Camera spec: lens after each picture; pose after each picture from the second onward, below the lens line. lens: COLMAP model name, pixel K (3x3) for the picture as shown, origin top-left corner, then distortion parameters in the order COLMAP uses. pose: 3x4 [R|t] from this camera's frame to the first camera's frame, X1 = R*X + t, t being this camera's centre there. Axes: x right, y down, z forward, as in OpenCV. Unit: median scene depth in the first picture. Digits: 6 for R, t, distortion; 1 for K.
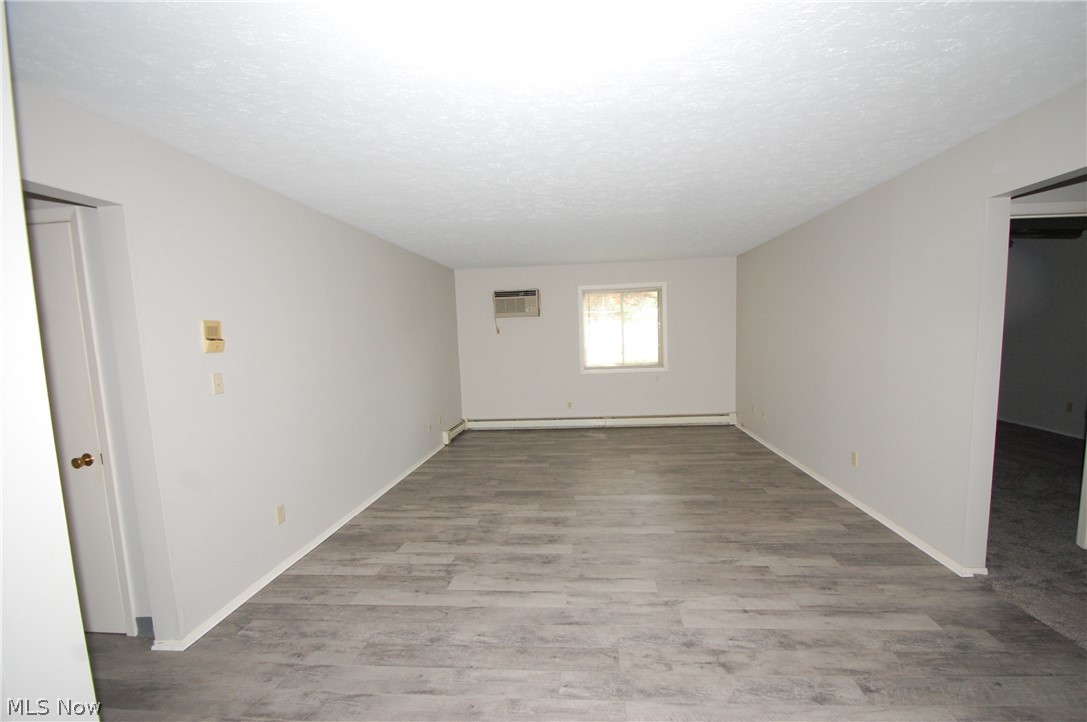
lens RADIAL K [[478.4, 0, 557.3], [0, 478.4, 384.9], [0, 0, 1]] dist [0.016757, -0.017113]
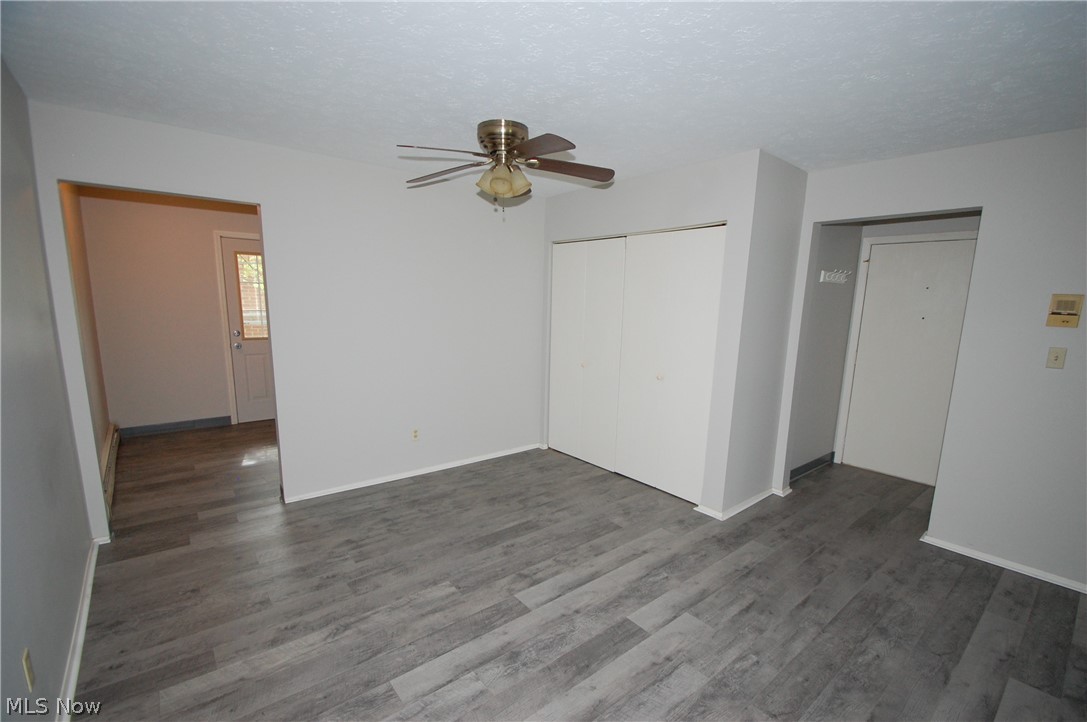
lens RADIAL K [[478.4, 0, 557.3], [0, 478.4, 384.9], [0, 0, 1]] dist [0.016757, -0.017113]
pose [[-0.712420, 0.140990, -0.687444, 0.834505], [-0.080385, 0.956766, 0.279531, -0.166041], [0.697134, 0.254404, -0.670286, 1.100332]]
